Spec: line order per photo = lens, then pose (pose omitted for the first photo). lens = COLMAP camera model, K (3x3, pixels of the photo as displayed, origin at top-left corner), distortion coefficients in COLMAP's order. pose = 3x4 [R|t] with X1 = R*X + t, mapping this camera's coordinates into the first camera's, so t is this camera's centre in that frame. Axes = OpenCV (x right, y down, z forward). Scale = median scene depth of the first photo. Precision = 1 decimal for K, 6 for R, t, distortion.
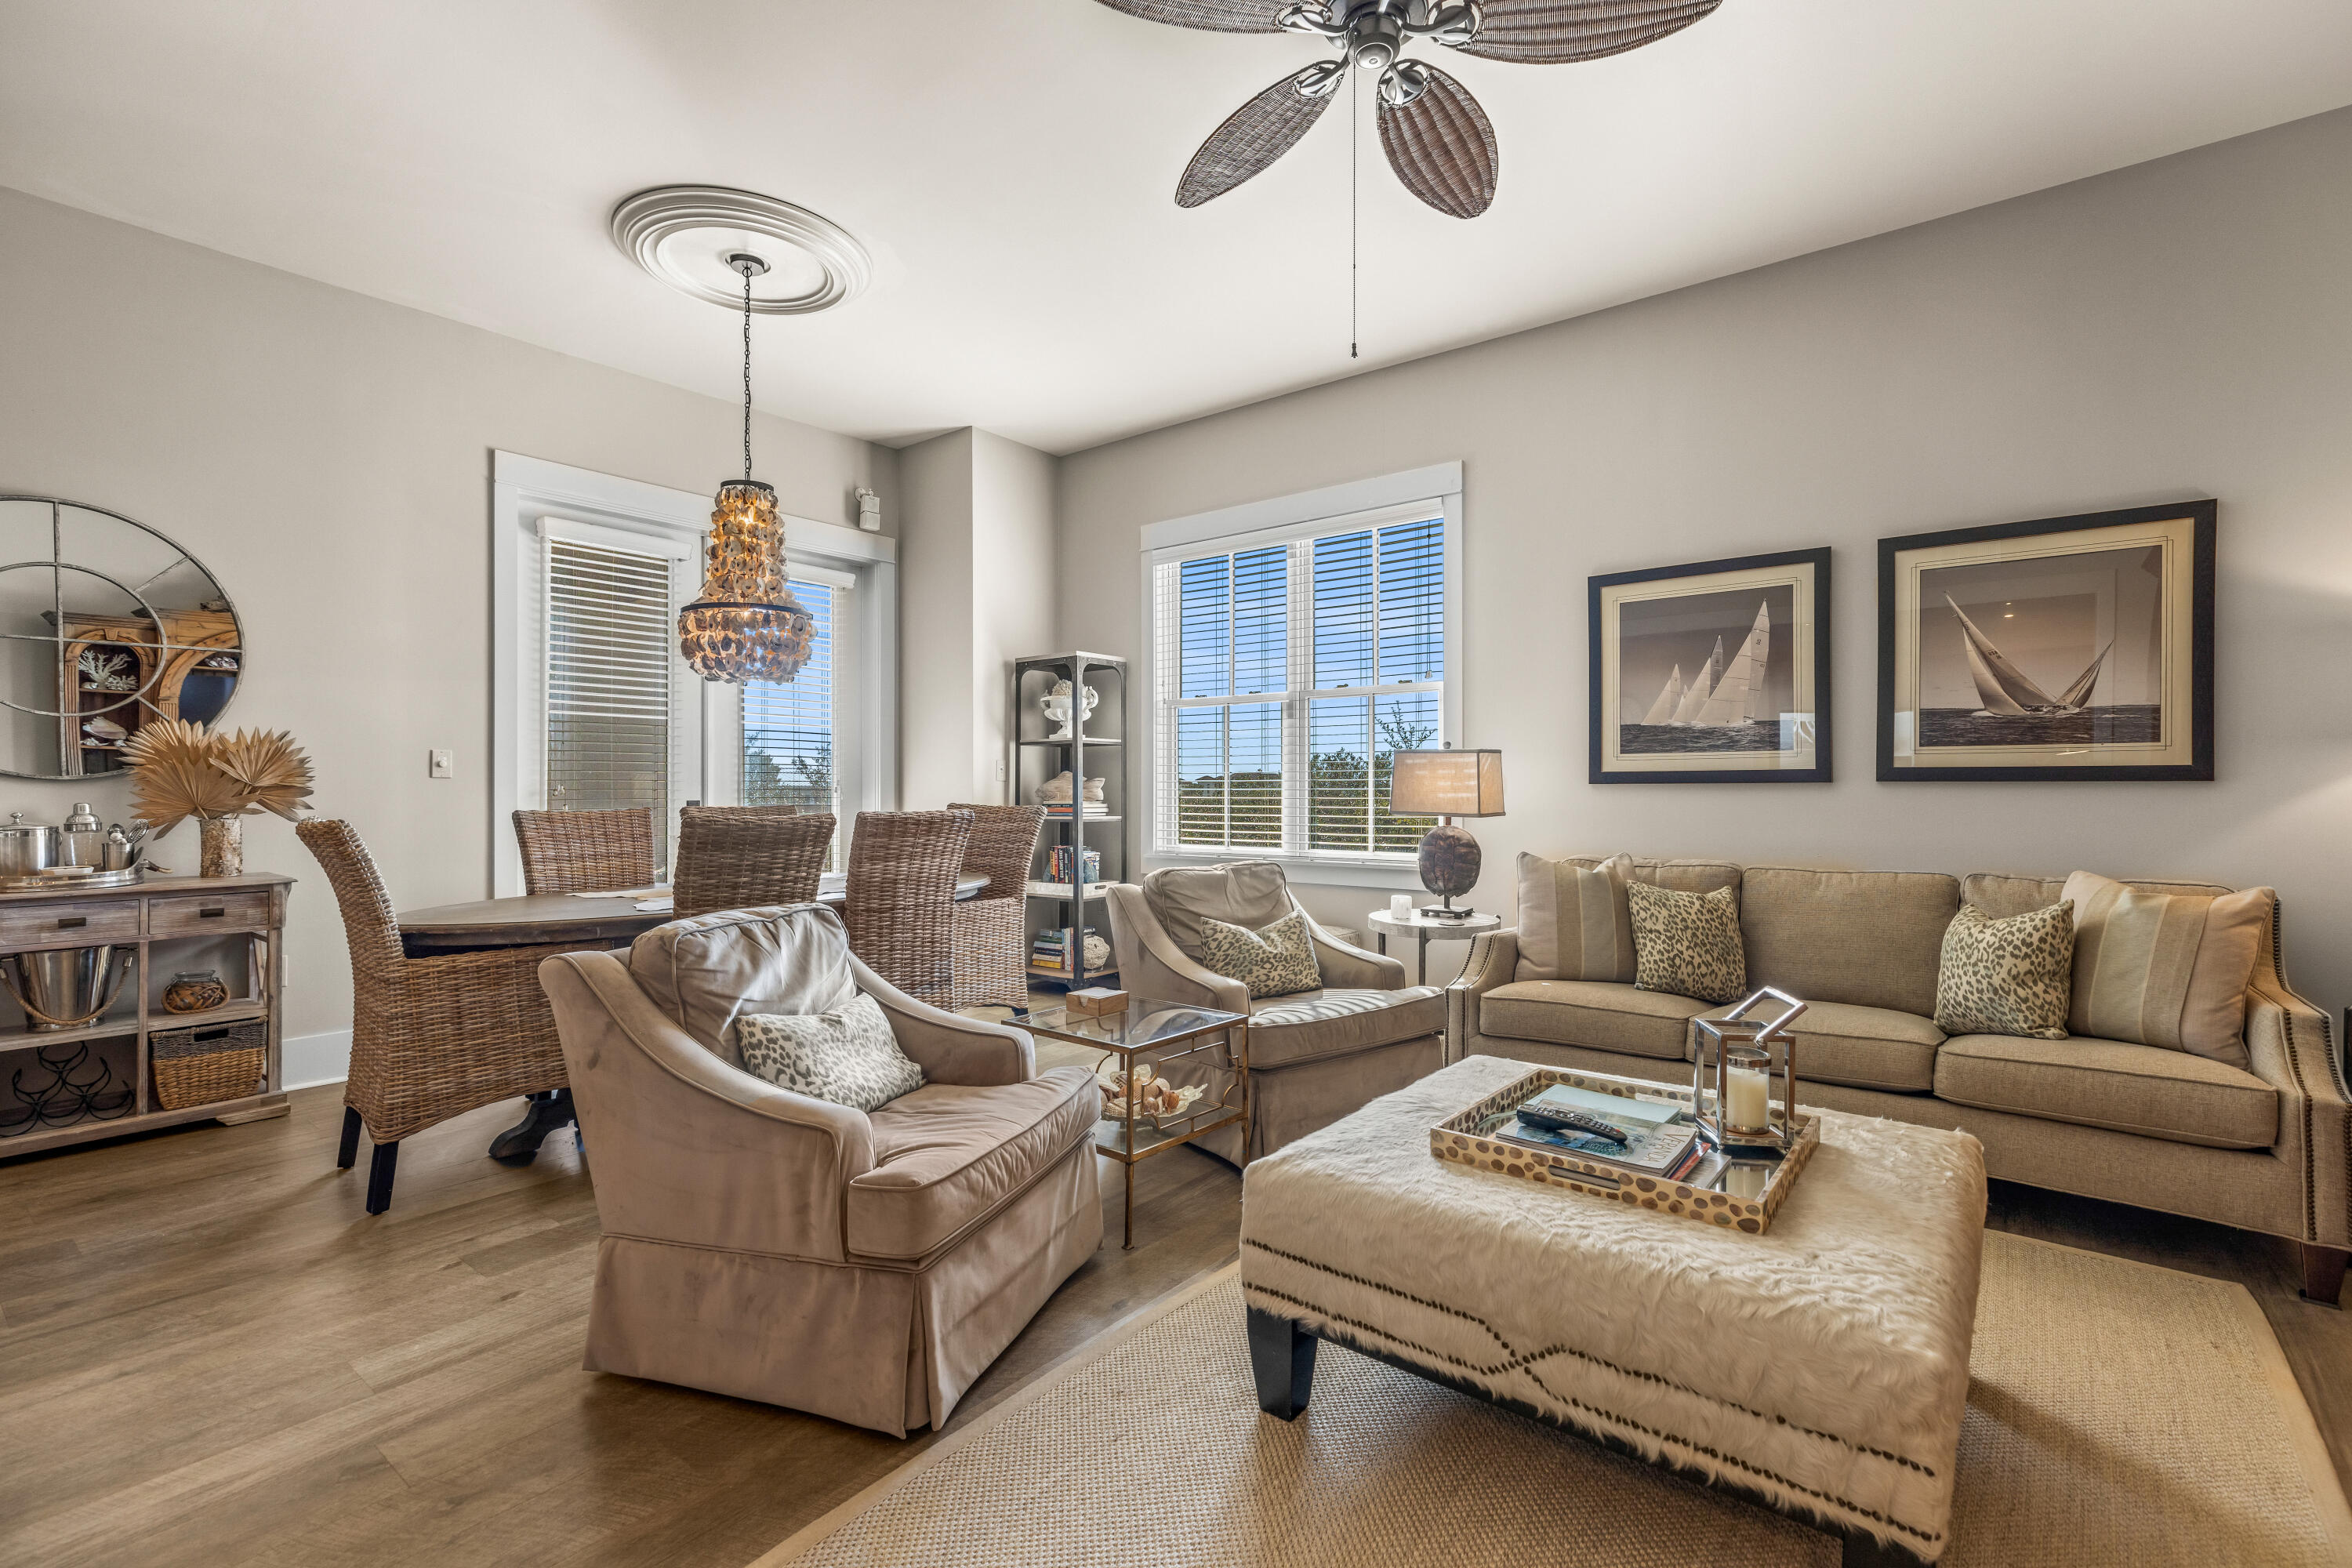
lens RADIAL K [[1051.8, 0, 1182.6], [0, 1051.8, 788.8], [0, 0, 1]] dist [0.007466, -0.001488]
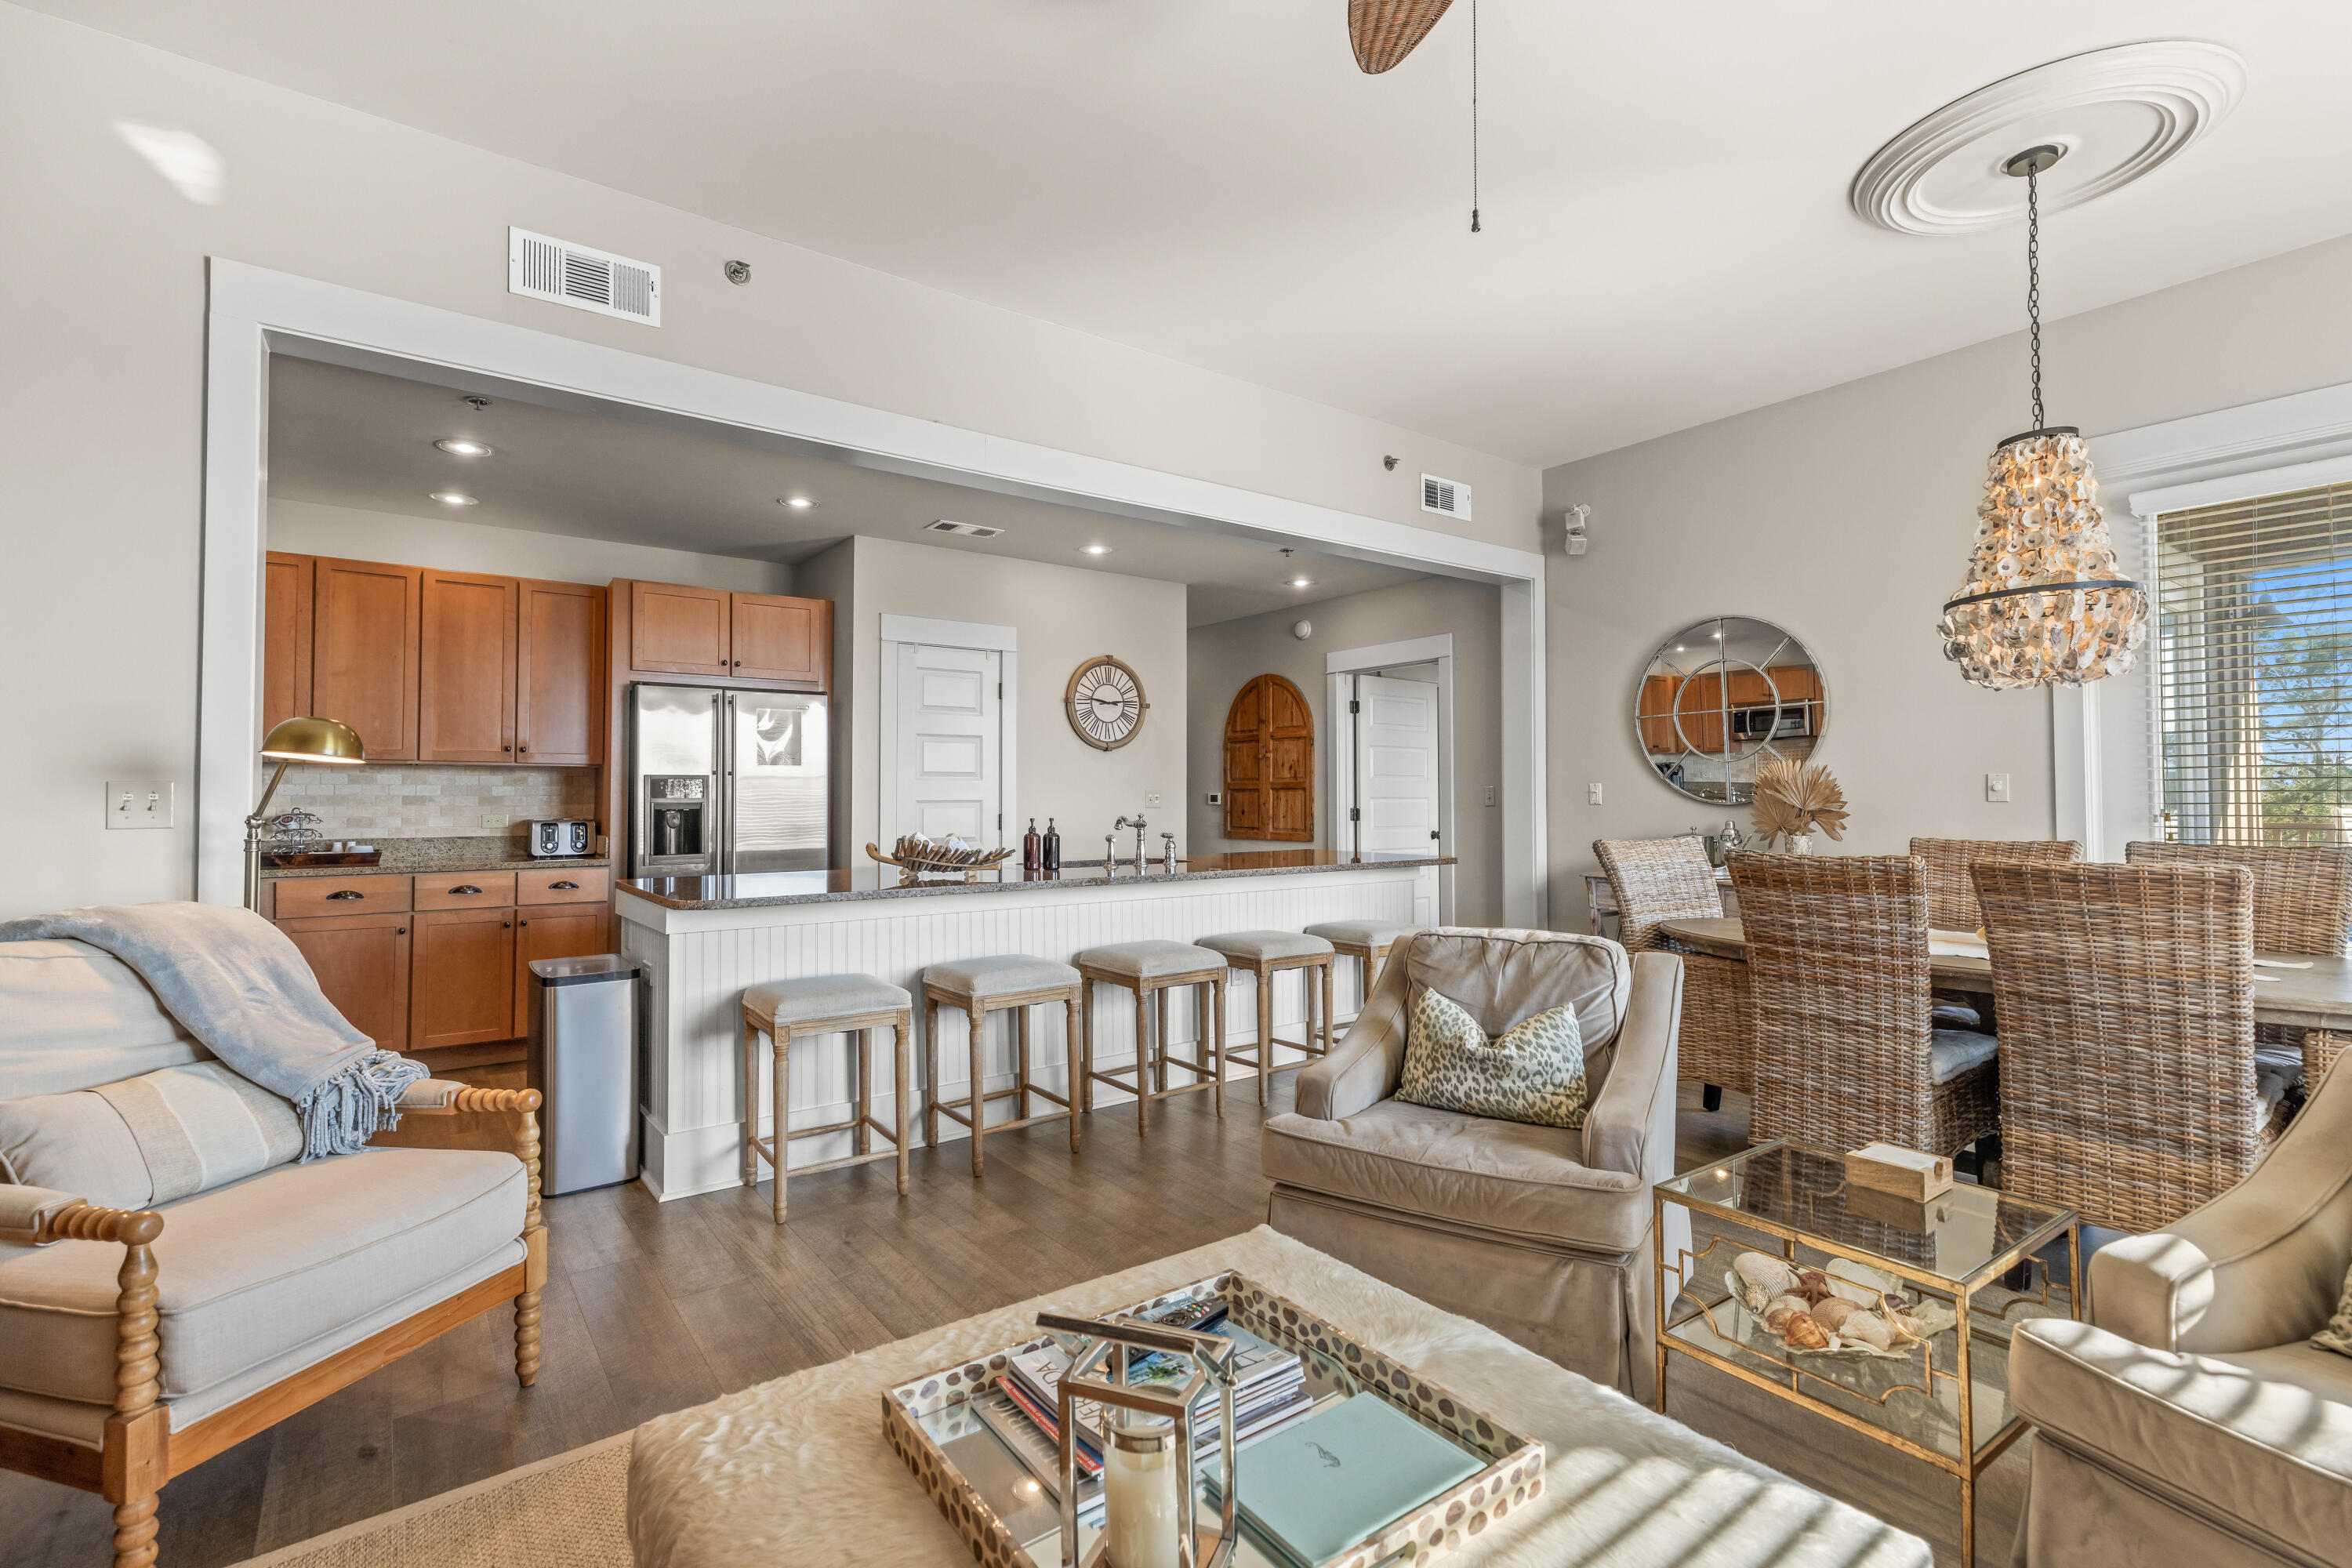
lens RADIAL K [[1051.8, 0, 1172.6], [0, 1051.8, 768.9], [0, 0, 1]] dist [0.007466, -0.001488]
pose [[-0.268247, -0.025443, -0.963014, 0.546285], [0.006853, 0.999575, -0.028317, -0.022471], [0.963326, -0.014195, -0.267959, 0.615352]]
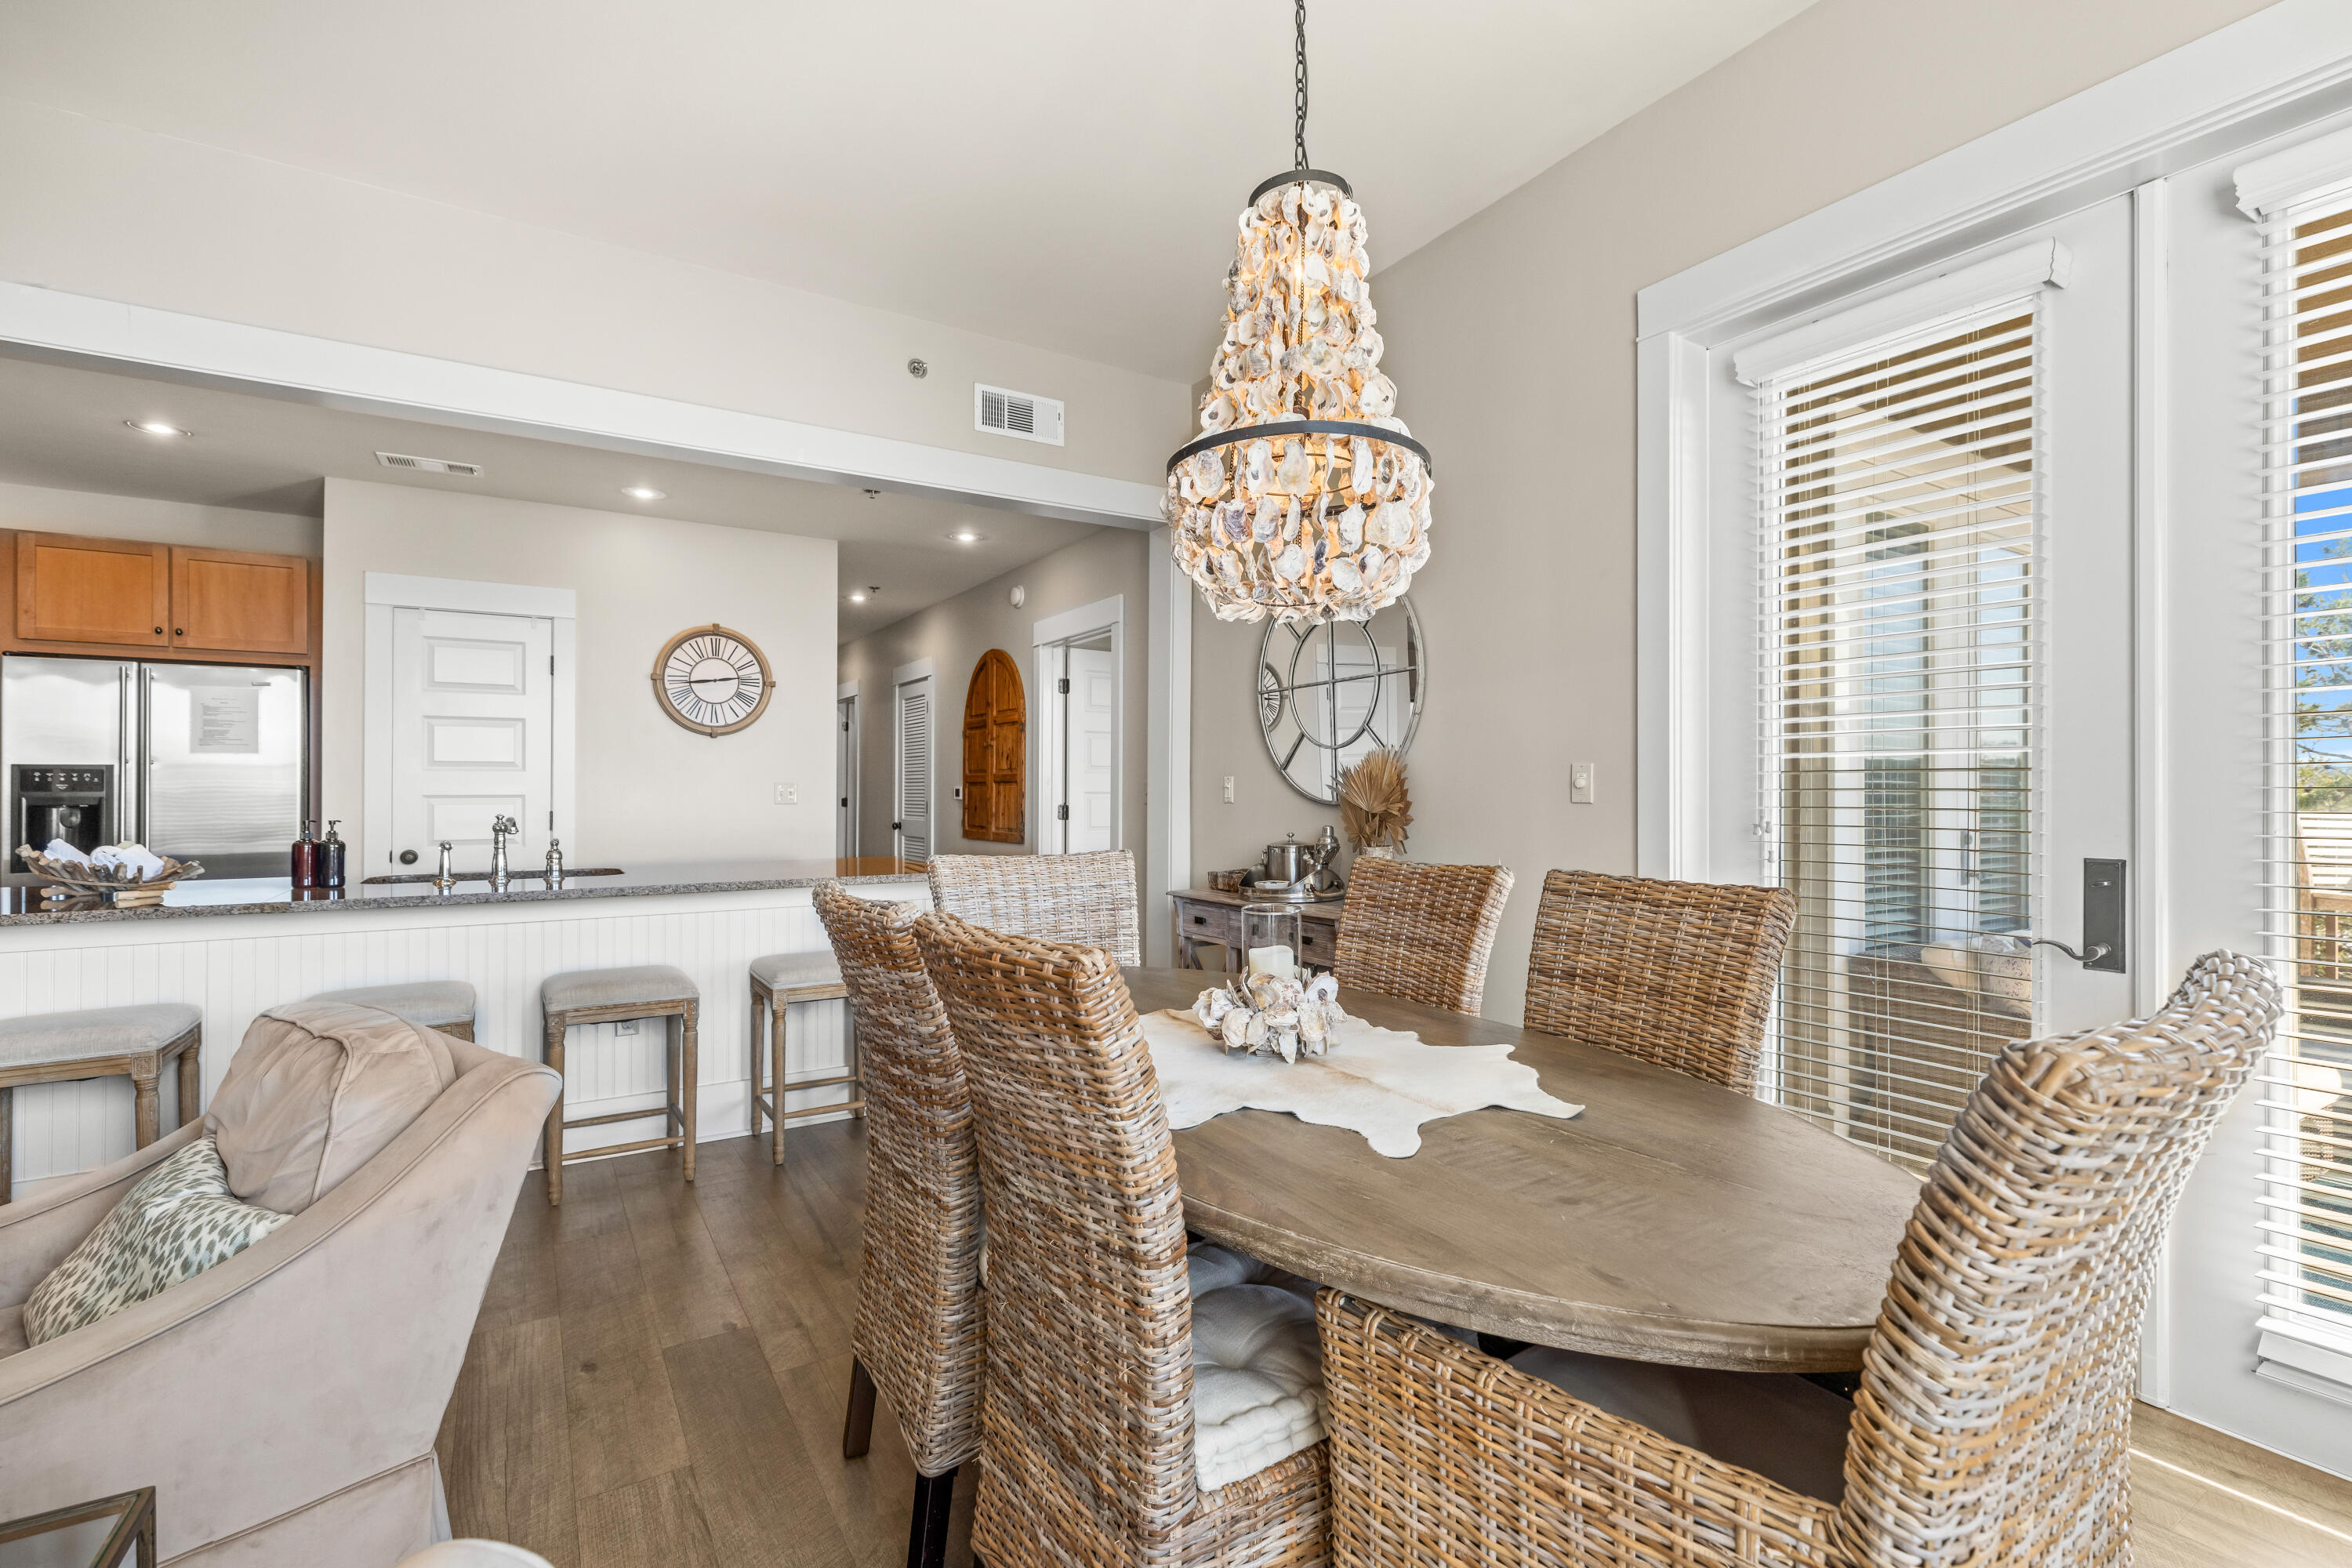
lens RADIAL K [[1051.8, 0, 1179.9], [0, 1051.8, 773.7], [0, 0, 1]] dist [0.007466, -0.001488]
pose [[-0.339213, -0.014590, -0.940596, 0.054212], [0.003857, 0.999850, -0.016900, -0.023393], [0.940702, -0.009360, -0.339106, 1.168296]]
